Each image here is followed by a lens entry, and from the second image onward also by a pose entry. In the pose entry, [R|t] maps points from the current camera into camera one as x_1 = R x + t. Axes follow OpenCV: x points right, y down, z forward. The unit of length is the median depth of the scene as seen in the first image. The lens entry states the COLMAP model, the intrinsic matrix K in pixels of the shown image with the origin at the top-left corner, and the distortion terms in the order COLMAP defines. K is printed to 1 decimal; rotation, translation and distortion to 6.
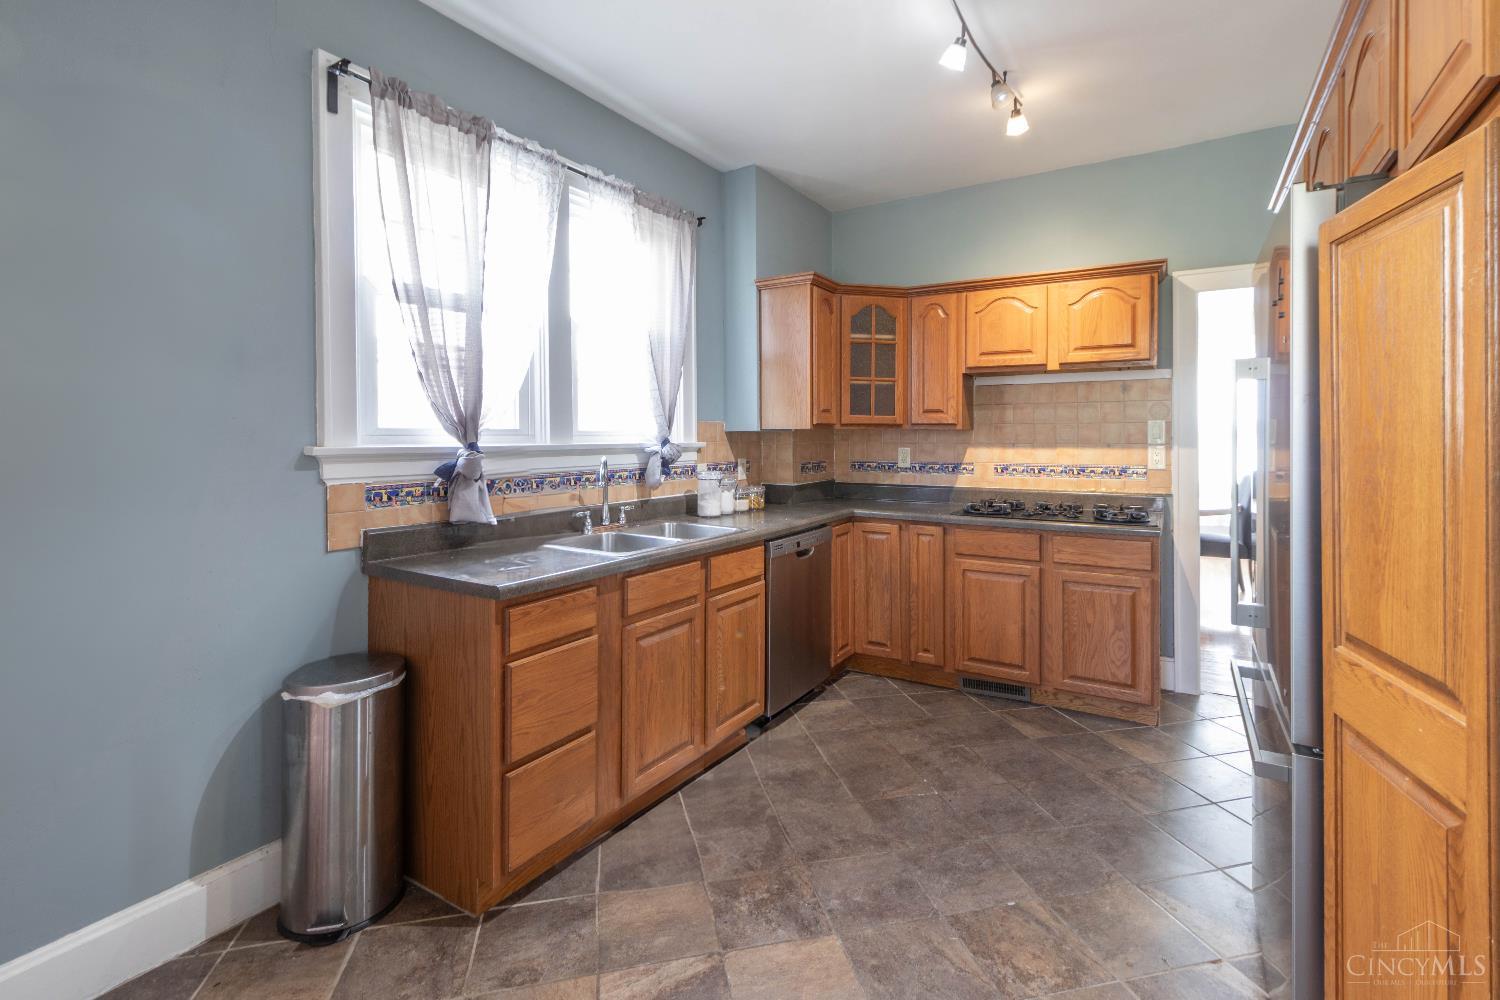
lens RADIAL K [[700.6, 0, 745.8], [0, 700.6, 433.1], [0, 0, 1]] dist [0.004079, 0.000135]
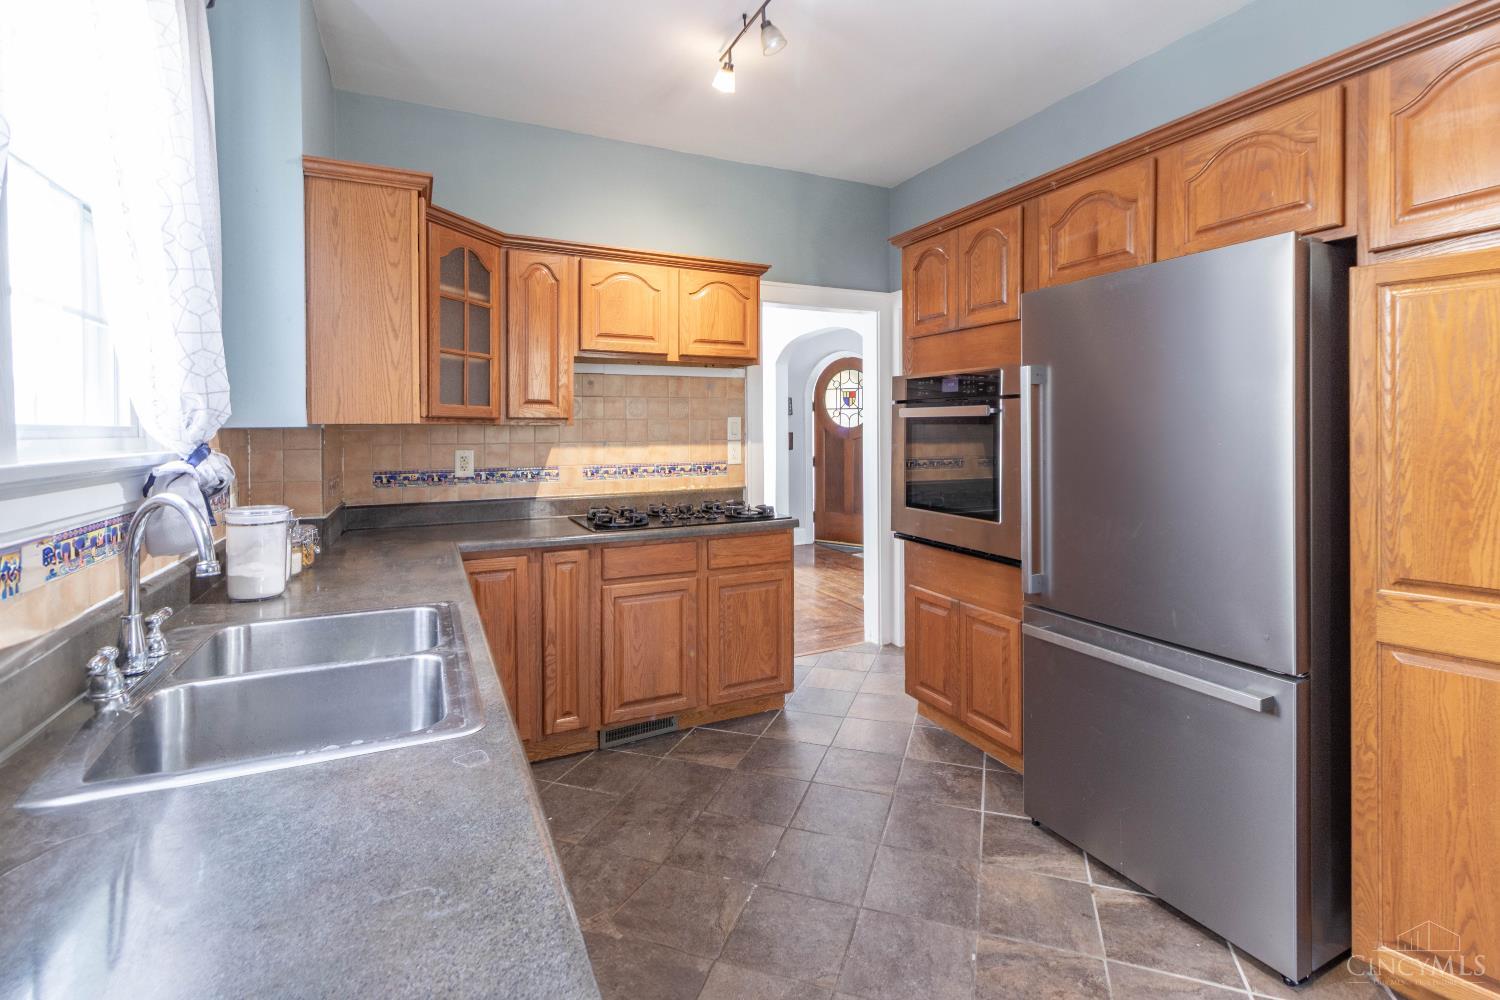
lens RADIAL K [[700.6, 0, 764.6], [0, 700.6, 428.8], [0, 0, 1]] dist [0.004079, 0.000135]
pose [[0.521308, -0.000628, 0.853368, -0.283061], [0.002342, 0.999997, -0.000695, -0.000375], [-0.853365, 0.002361, 0.521308, 0.412985]]
